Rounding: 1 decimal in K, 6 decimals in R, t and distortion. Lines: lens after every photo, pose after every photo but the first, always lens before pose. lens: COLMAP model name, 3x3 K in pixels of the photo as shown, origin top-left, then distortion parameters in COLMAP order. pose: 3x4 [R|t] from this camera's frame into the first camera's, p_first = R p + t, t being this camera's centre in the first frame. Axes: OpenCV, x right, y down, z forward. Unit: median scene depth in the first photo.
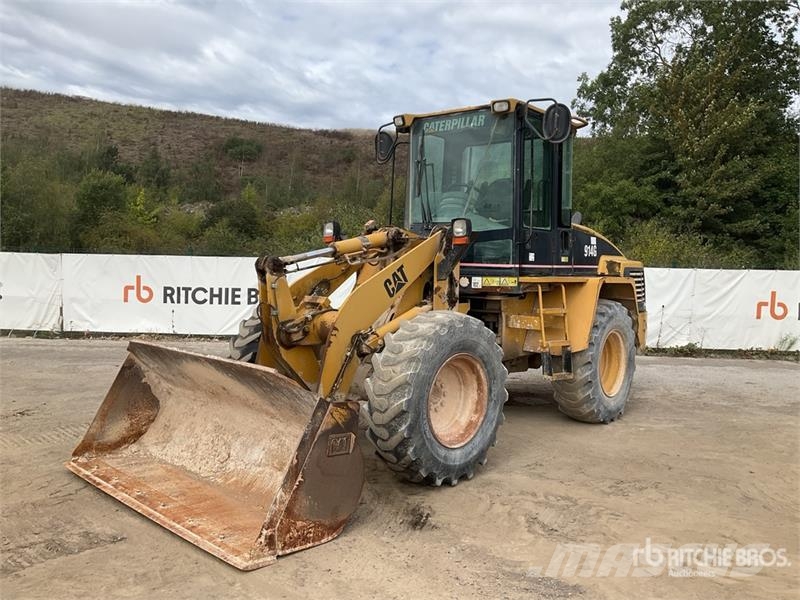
lens RADIAL K [[667.5, 0, 400.0], [0, 667.5, 300.0], [0, 0, 1]] dist [0.074458, -0.126891]
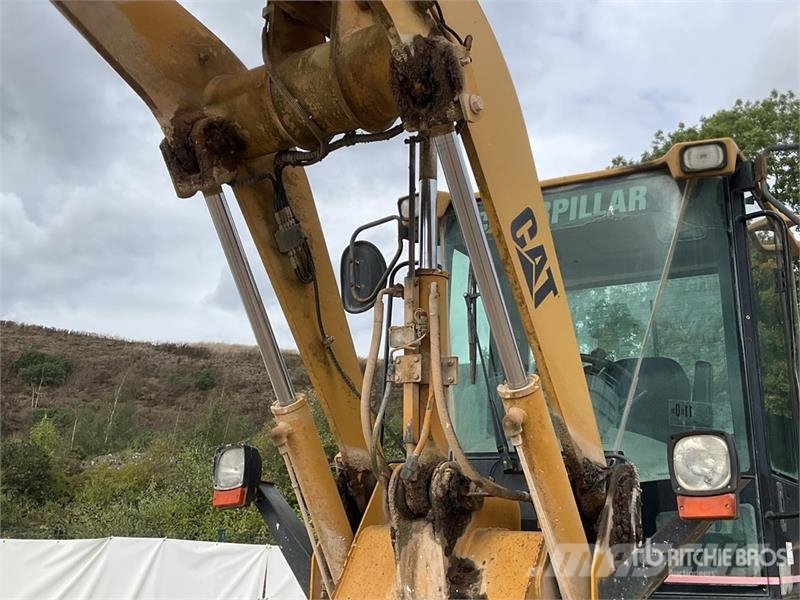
lens RADIAL K [[940.2, 0, 400.6], [0, 940.2, 292.1], [0, 0, 1]] dist [0.065095, -0.022022]
pose [[0.990781, 0.037242, 0.130252, -0.043286], [0.004713, 0.951413, -0.307883, -0.020678], [-0.135389, 0.305658, 0.942466, 0.248529]]
